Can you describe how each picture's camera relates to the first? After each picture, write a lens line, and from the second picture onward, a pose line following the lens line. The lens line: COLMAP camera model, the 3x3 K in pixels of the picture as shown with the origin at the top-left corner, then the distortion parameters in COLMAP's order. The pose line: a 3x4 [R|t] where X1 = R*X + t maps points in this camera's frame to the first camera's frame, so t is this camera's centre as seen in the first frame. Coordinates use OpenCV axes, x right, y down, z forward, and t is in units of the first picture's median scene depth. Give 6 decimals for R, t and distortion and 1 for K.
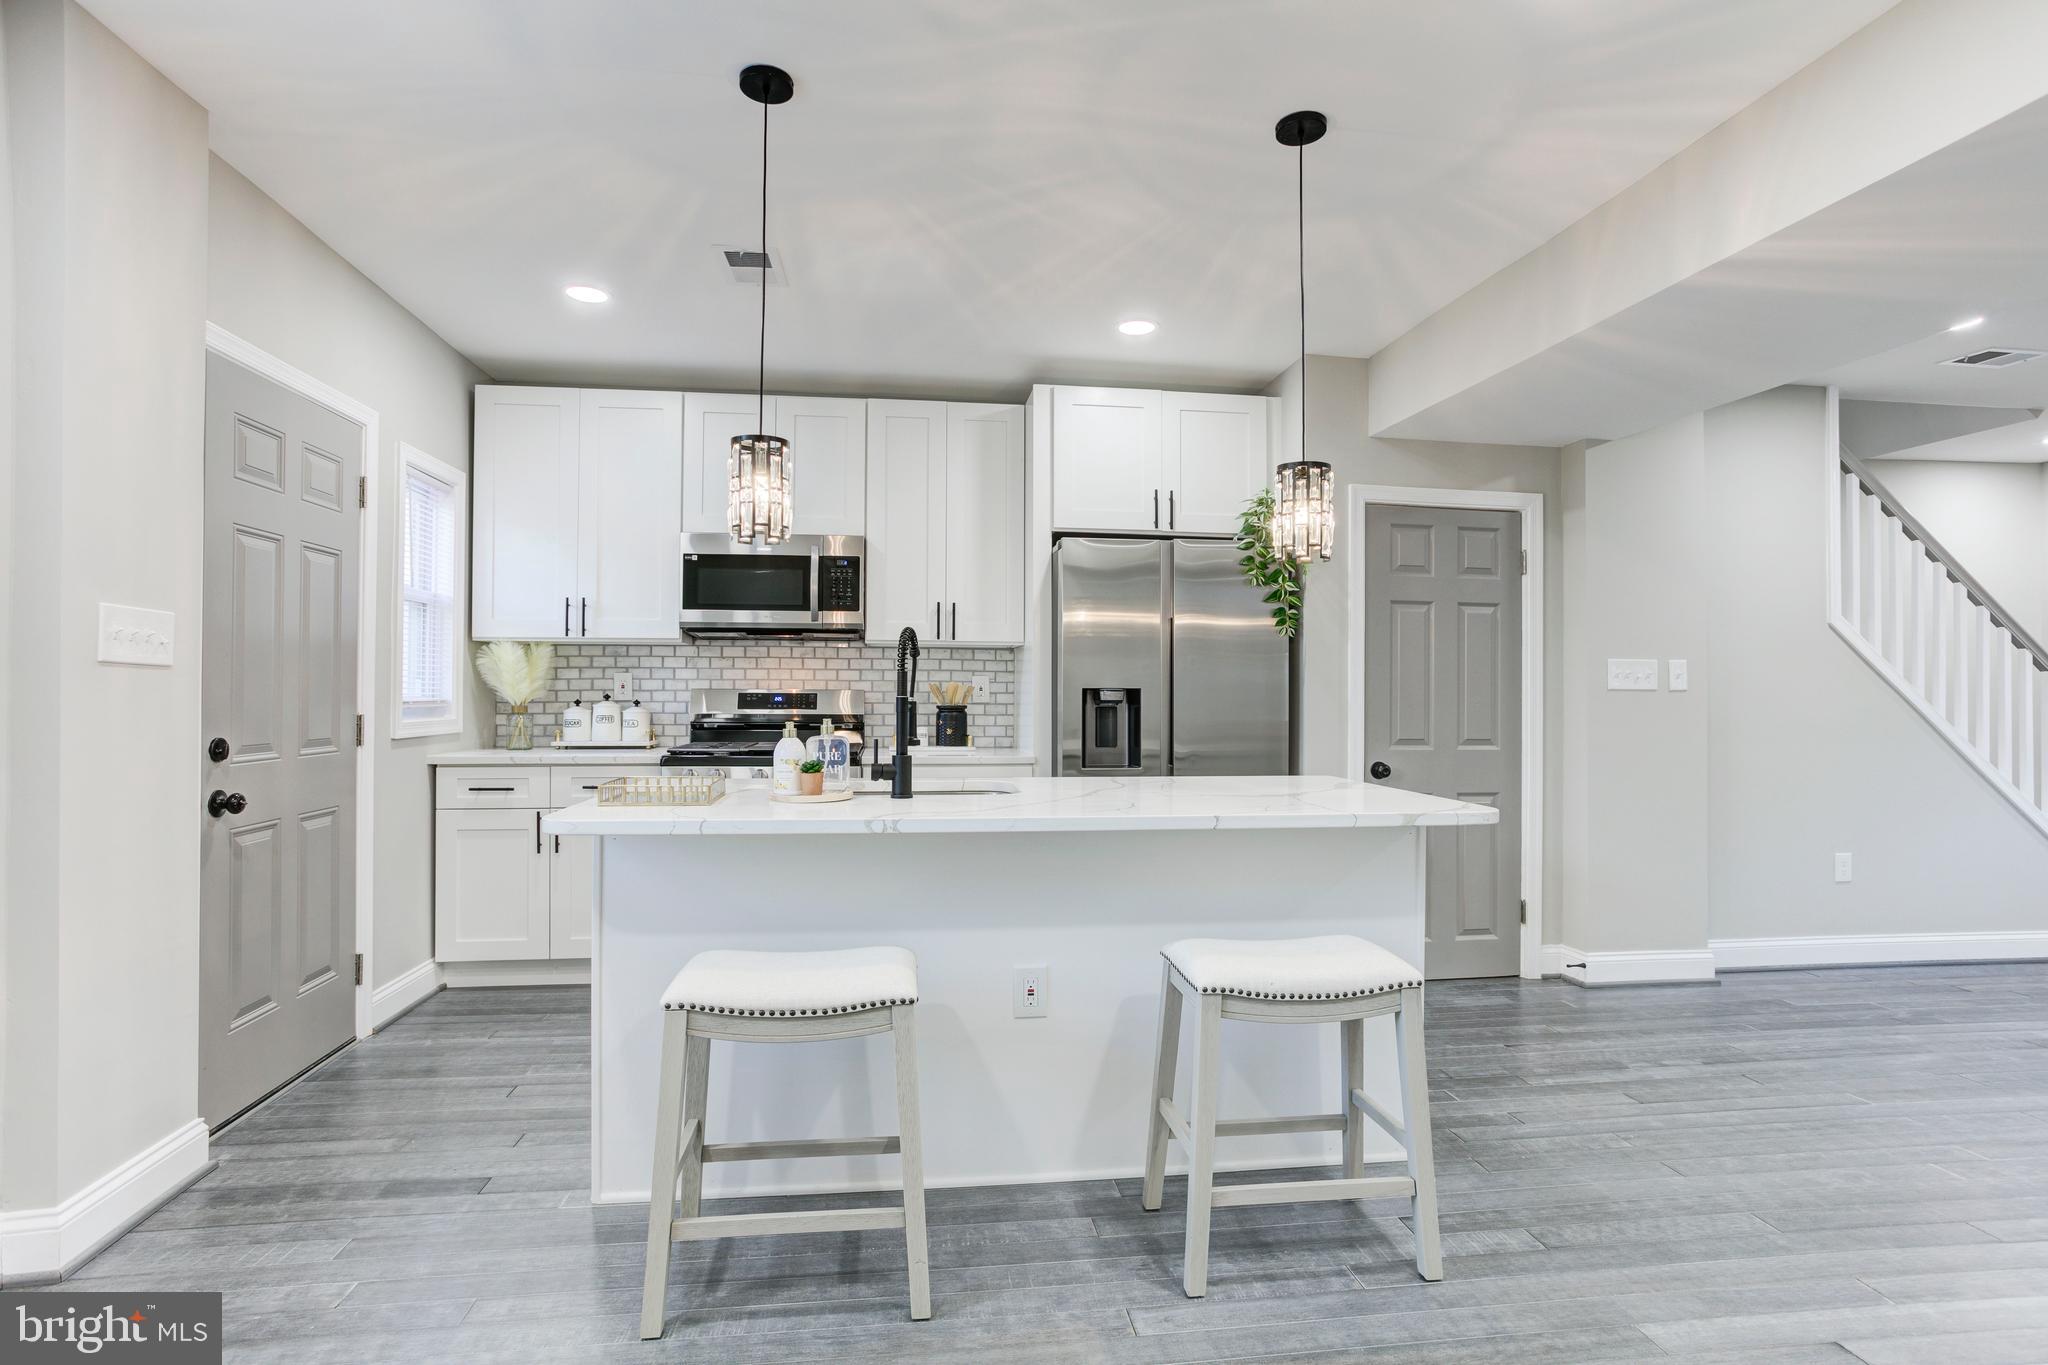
lens RADIAL K [[1002.0, 0, 1050.5], [0, 1002.0, 679.1], [0, 0, 1]] dist [-0.050725, 0.039097]
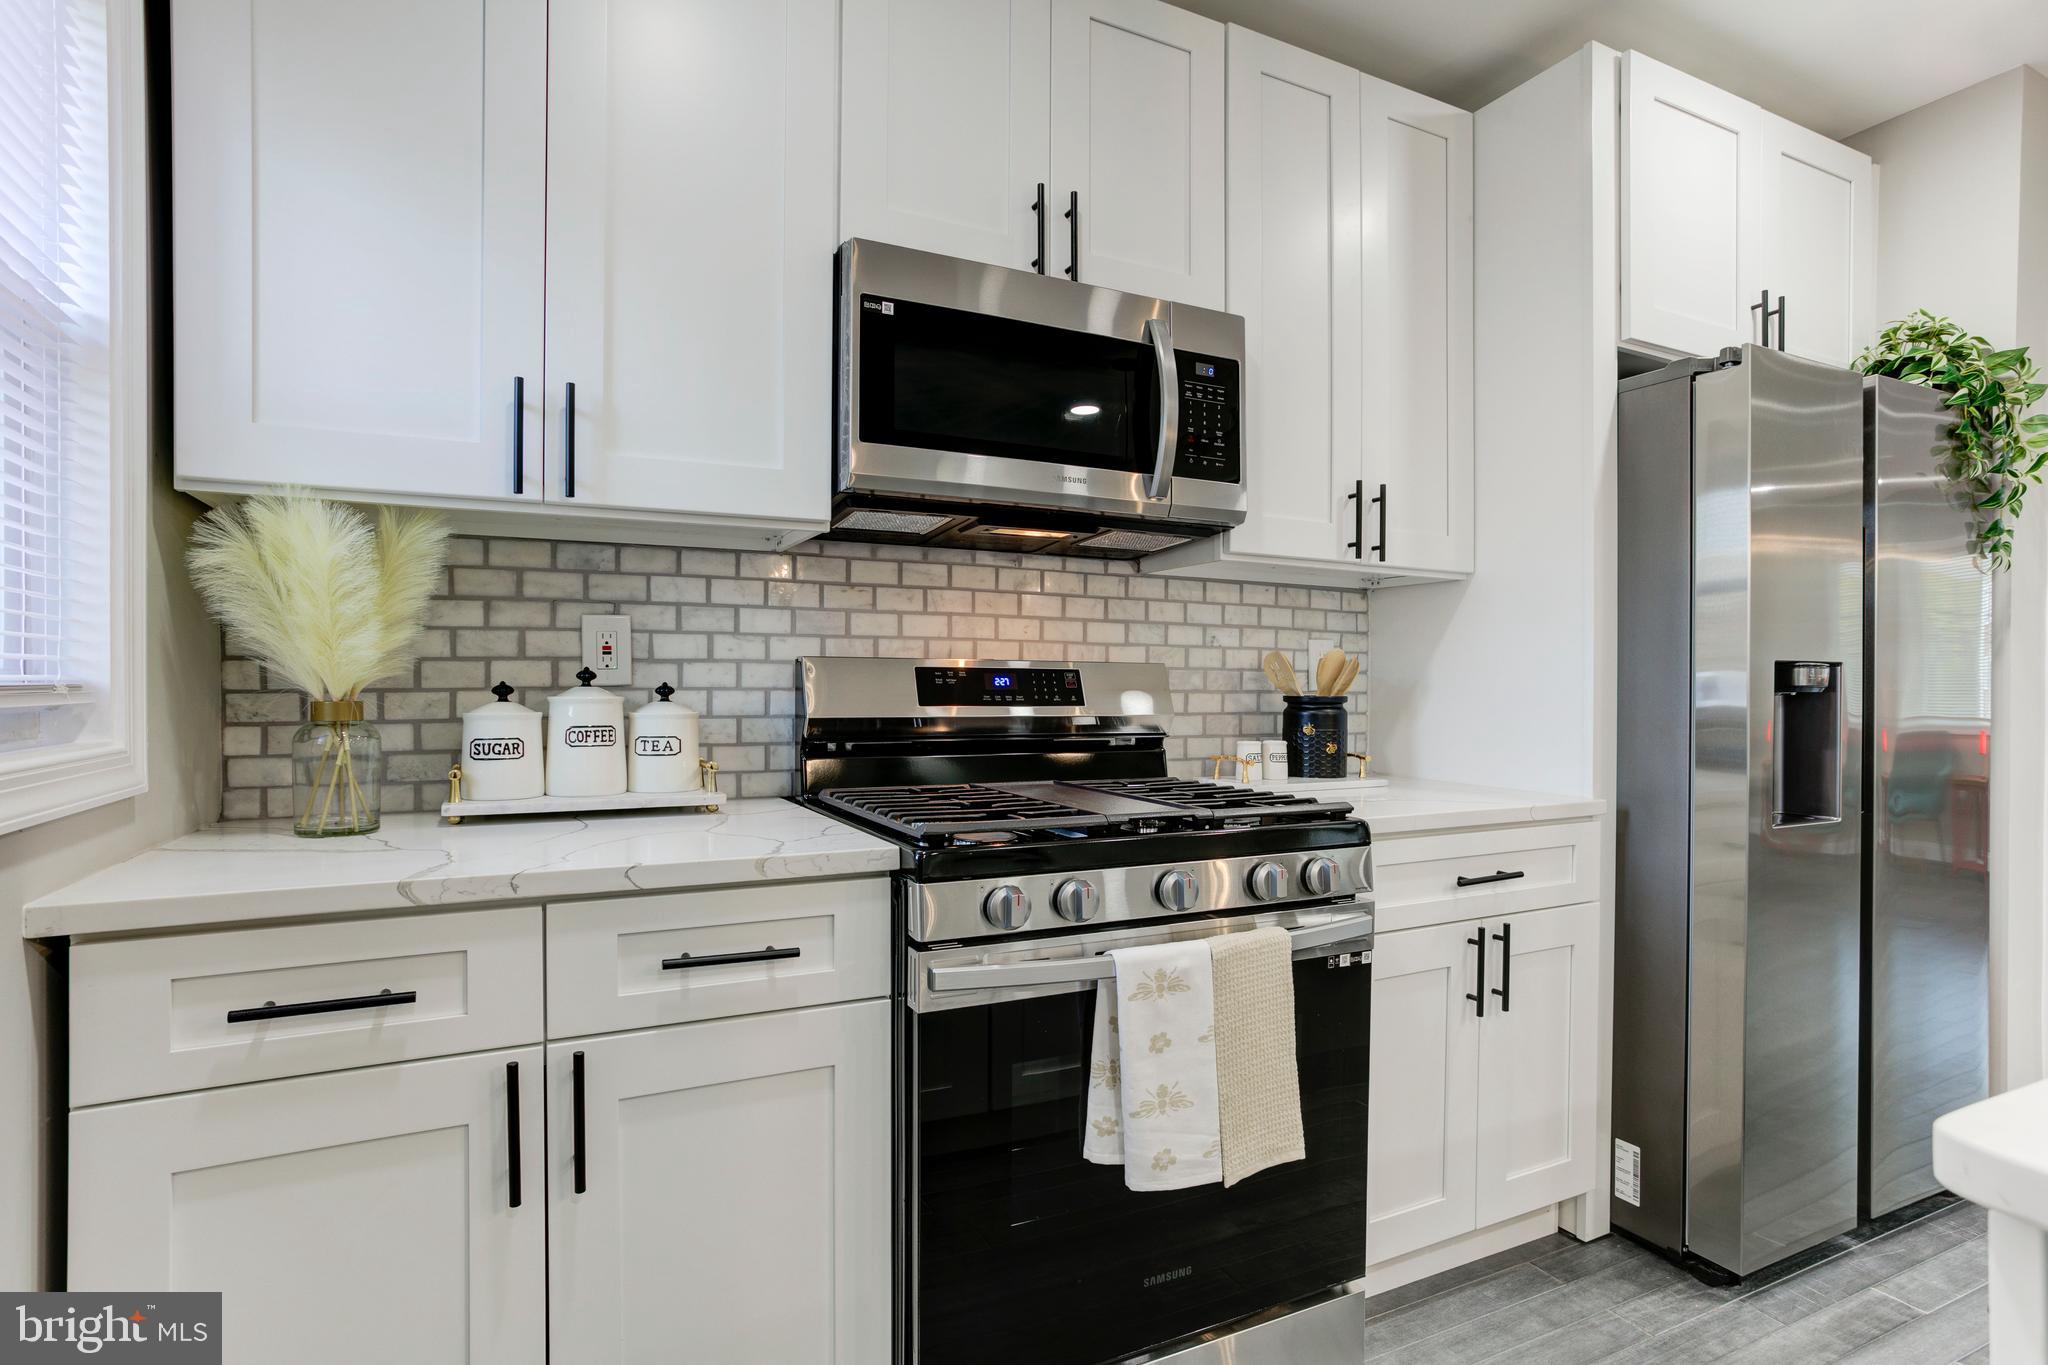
lens RADIAL K [[1049.0, 0, 1101.4], [0, 1049.0, 687.1], [0, 0, 1]] dist [-0.060421, 0.043550]
pose [[0.946125, 0.000292, 0.323802, -0.402746], [-0.006860, 0.999793, 0.019141, 0.013733], [-0.323729, -0.020331, 0.945931, 0.586994]]
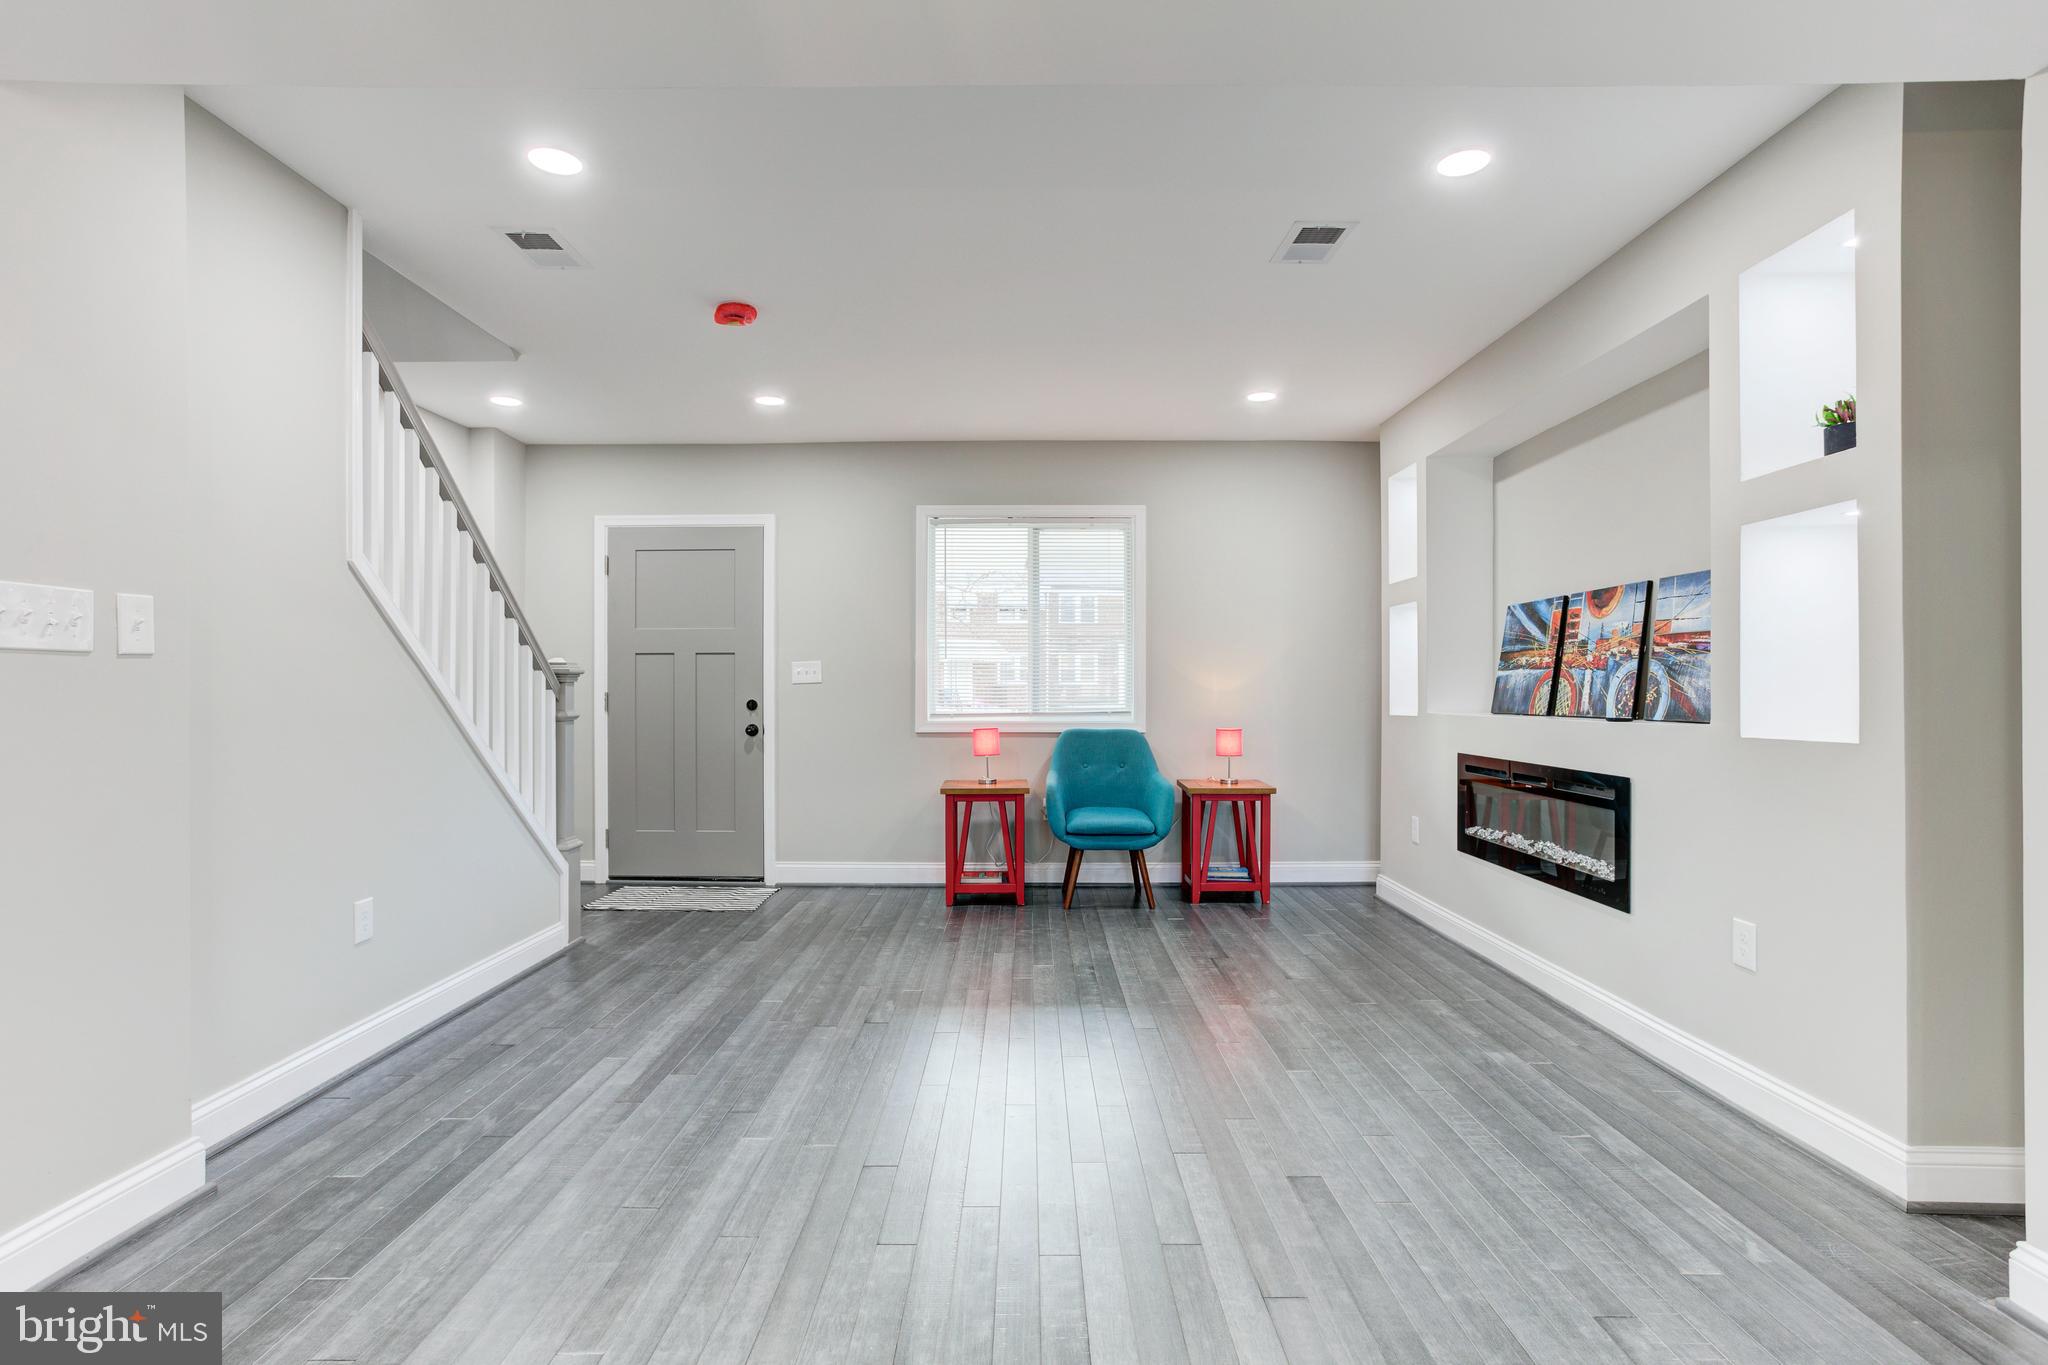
lens RADIAL K [[952.0, 0, 987.9], [0, 952.0, 685.1], [0, 0, 1]] dist [-0.000836, -0.020823]
pose [[0.150874, -0.003944, 0.988545, 0.222463], [-0.013216, 0.999895, 0.006006, 0.018169], [-0.988465, -0.013971, 0.150806, 0.486957]]
